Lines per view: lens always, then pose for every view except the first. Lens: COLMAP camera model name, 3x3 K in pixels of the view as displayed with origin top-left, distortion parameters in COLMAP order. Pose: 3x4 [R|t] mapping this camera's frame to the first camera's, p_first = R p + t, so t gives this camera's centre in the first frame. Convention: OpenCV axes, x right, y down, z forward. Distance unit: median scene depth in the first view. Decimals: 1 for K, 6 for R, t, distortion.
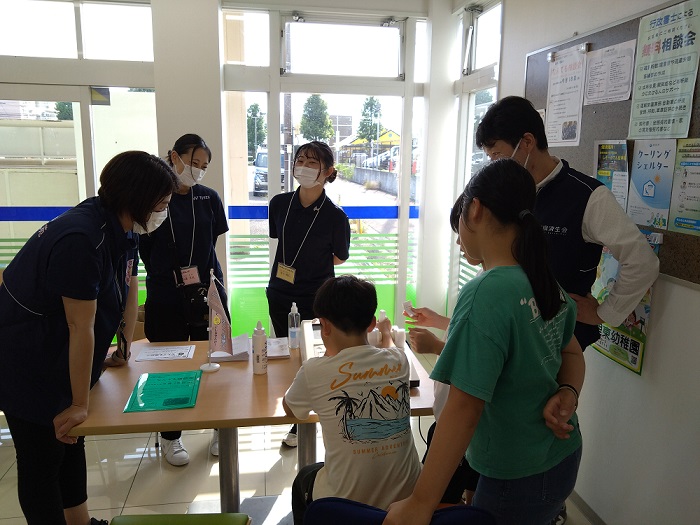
lens RADIAL K [[567.4, 0, 351.8], [0, 567.4, 264.5], [0, 0, 1]] dist [-0.004733, 0.019448]
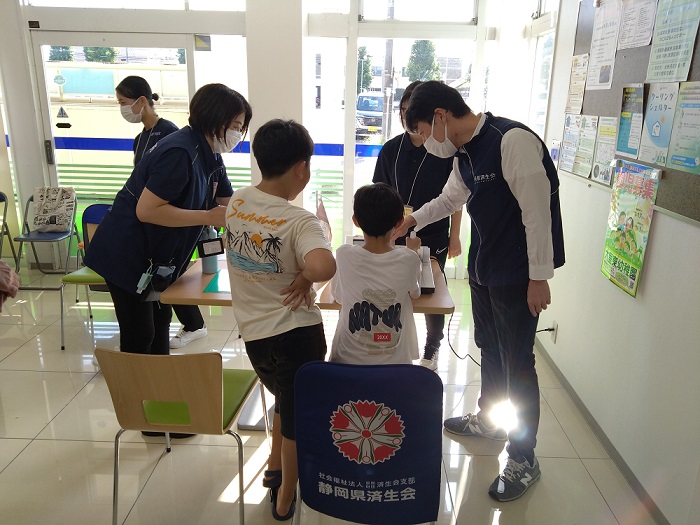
lens RADIAL K [[567.4, 0, 347.8], [0, 567.4, 261.4], [0, 0, 1]] dist [-0.004733, 0.019448]
pose [[0.981858, 0.059383, -0.180077, 0.144282], [-0.043301, 0.994821, 0.091958, 0.042931], [0.184605, -0.082492, 0.979345, -0.190755]]
